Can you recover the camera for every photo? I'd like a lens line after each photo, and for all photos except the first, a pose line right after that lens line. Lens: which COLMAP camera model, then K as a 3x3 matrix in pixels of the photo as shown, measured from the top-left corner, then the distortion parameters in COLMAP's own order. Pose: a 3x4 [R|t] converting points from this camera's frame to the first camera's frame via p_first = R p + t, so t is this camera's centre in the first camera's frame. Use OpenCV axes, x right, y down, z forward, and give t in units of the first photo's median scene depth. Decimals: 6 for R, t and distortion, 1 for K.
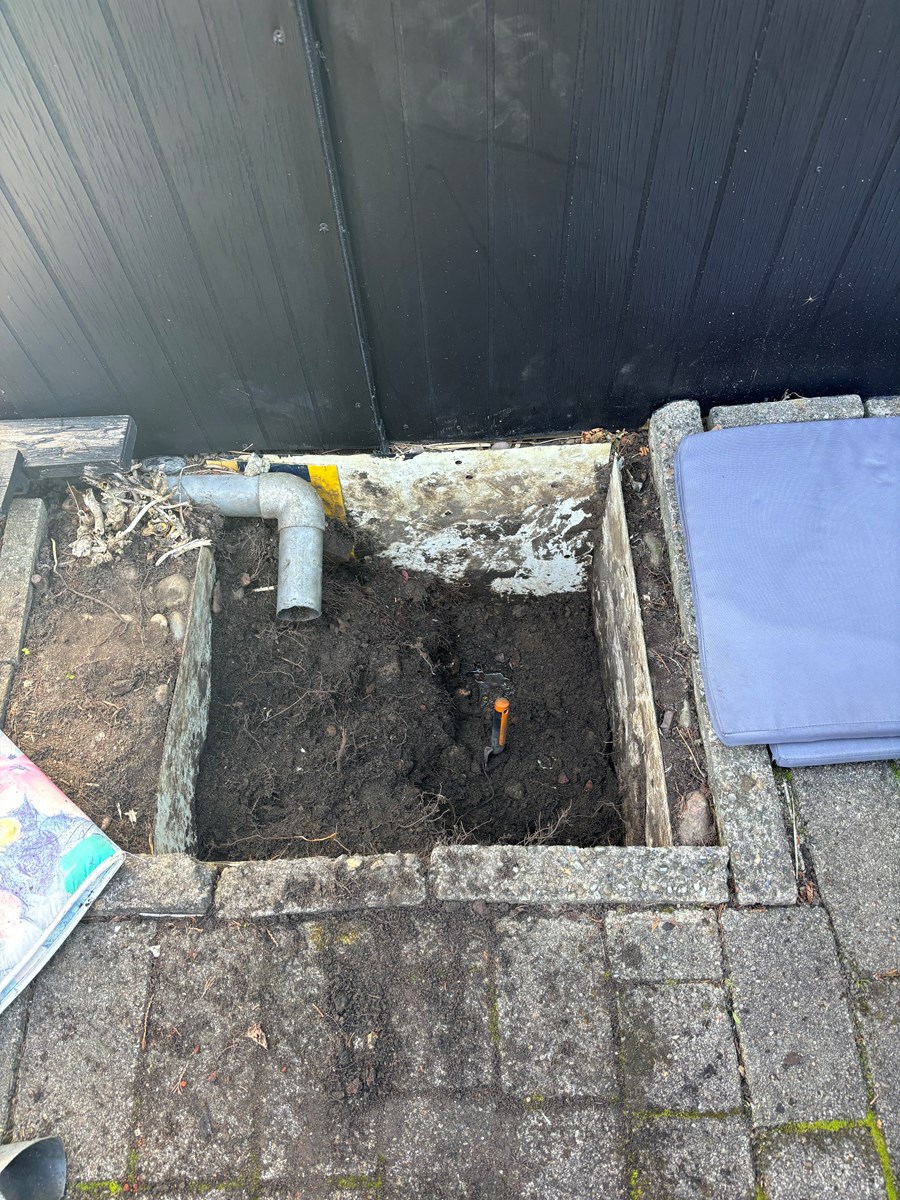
lens RADIAL K [[910.4, 0, 453.8], [0, 910.4, 603.0], [0, 0, 1]] dist [0.065091, -0.039222]
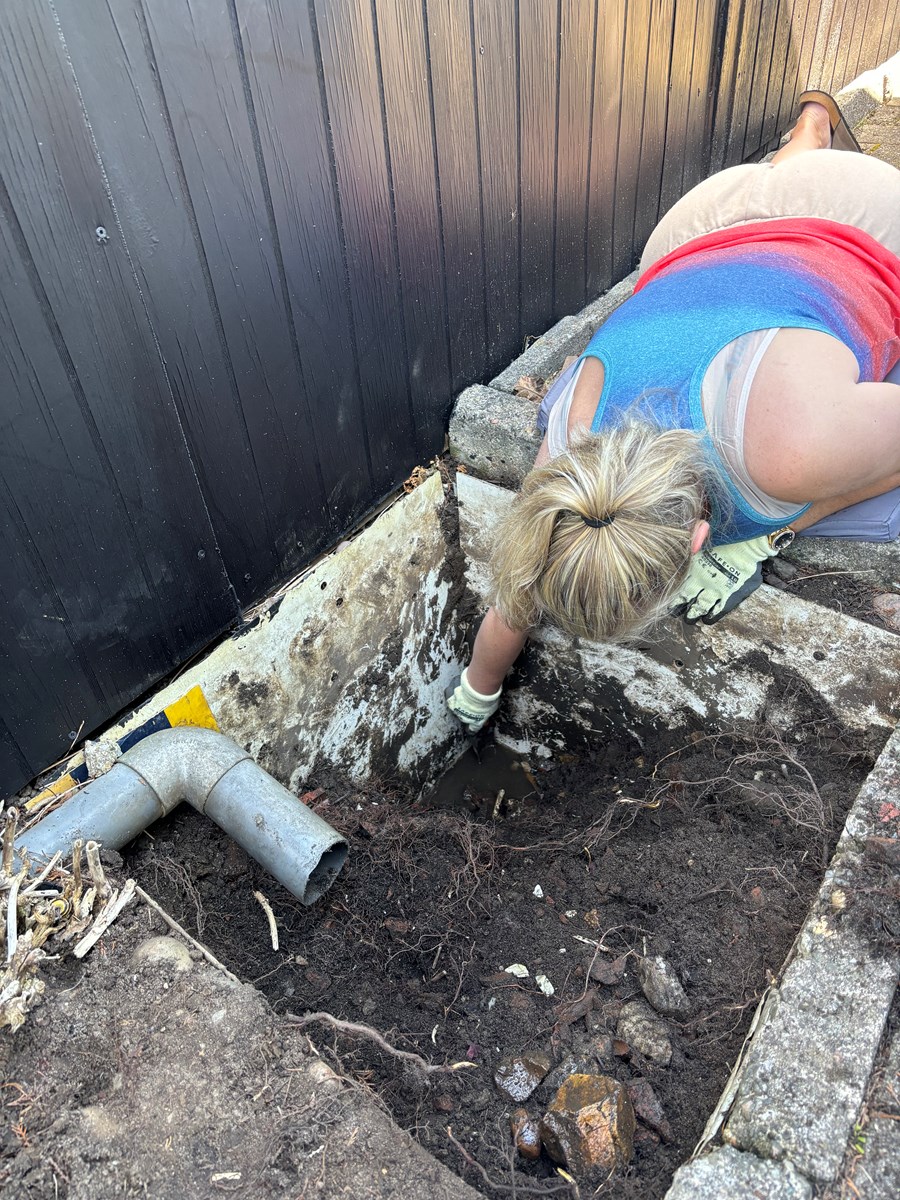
lens RADIAL K [[910.4, 0, 444.2], [0, 910.4, 599.1], [0, 0, 1]] dist [0.065091, -0.039222]
pose [[0.624064, -0.530463, 0.573718, -0.360805], [0.718955, 0.677386, -0.155730, 0.040664], [-0.306020, 0.509663, 0.804112, 0.361717]]
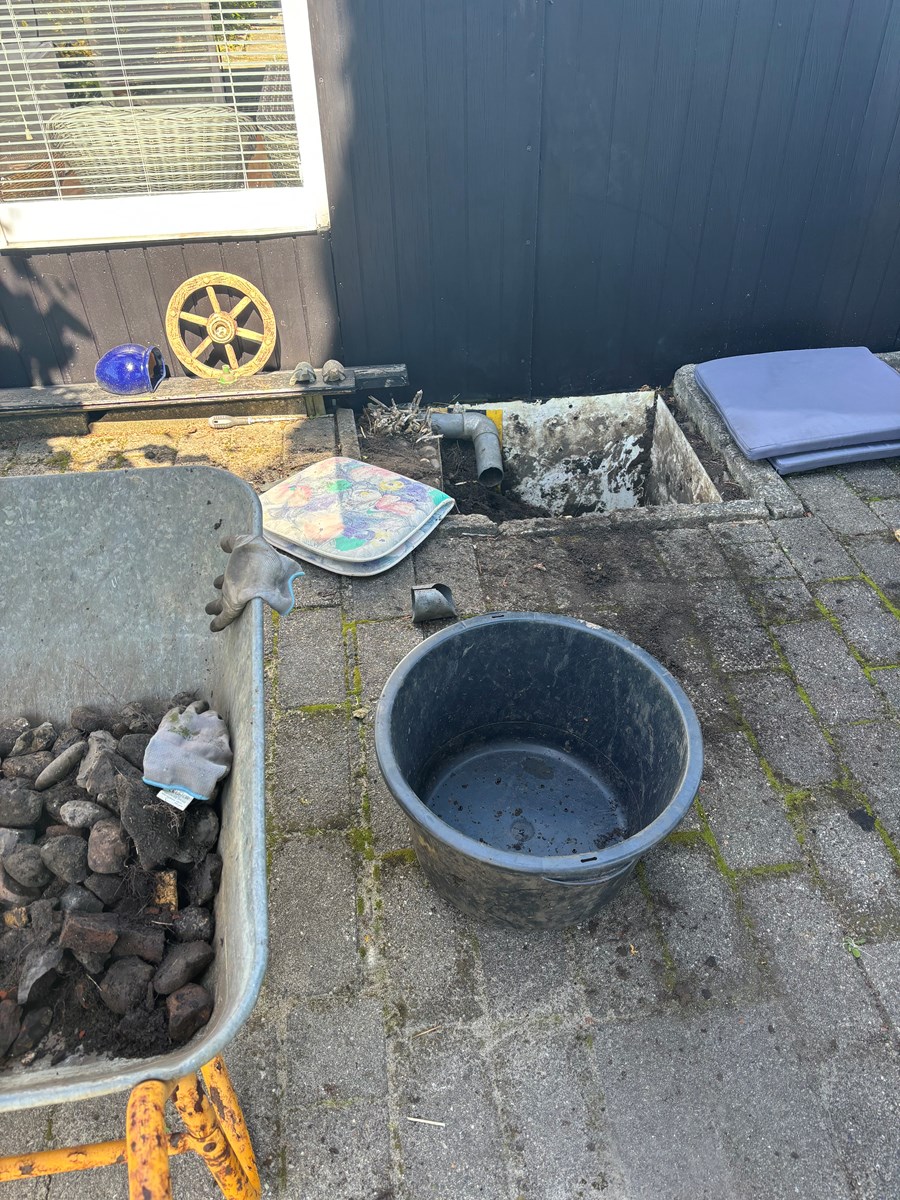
lens RADIAL K [[910.4, 0, 444.7], [0, 910.4, 598.7], [0, 0, 1]] dist [0.065091, -0.039222]
pose [[0.997000, -0.037290, 0.067825, -0.364945], [0.061003, 0.917922, -0.392042, 0.851747], [-0.047639, 0.395004, 0.917443, -0.461710]]
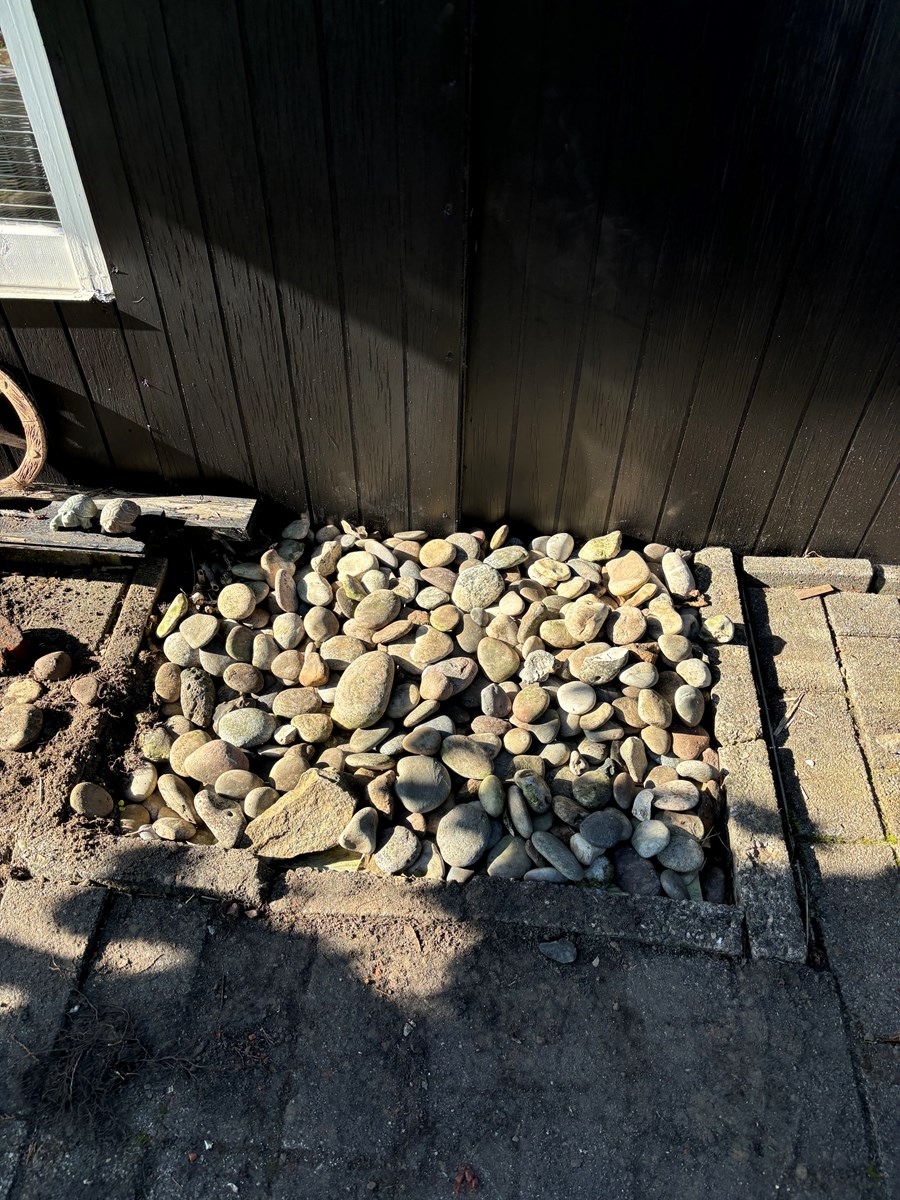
lens RADIAL K [[910.4, 0, 455.6], [0, 910.4, 602.8], [0, 0, 1]] dist [0.065091, -0.039222]
pose [[0.992205, 0.120421, -0.032059, -0.035365], [-0.124615, 0.958169, -0.257648, 0.178502], [-0.000308, 0.259635, 0.965707, -0.106557]]
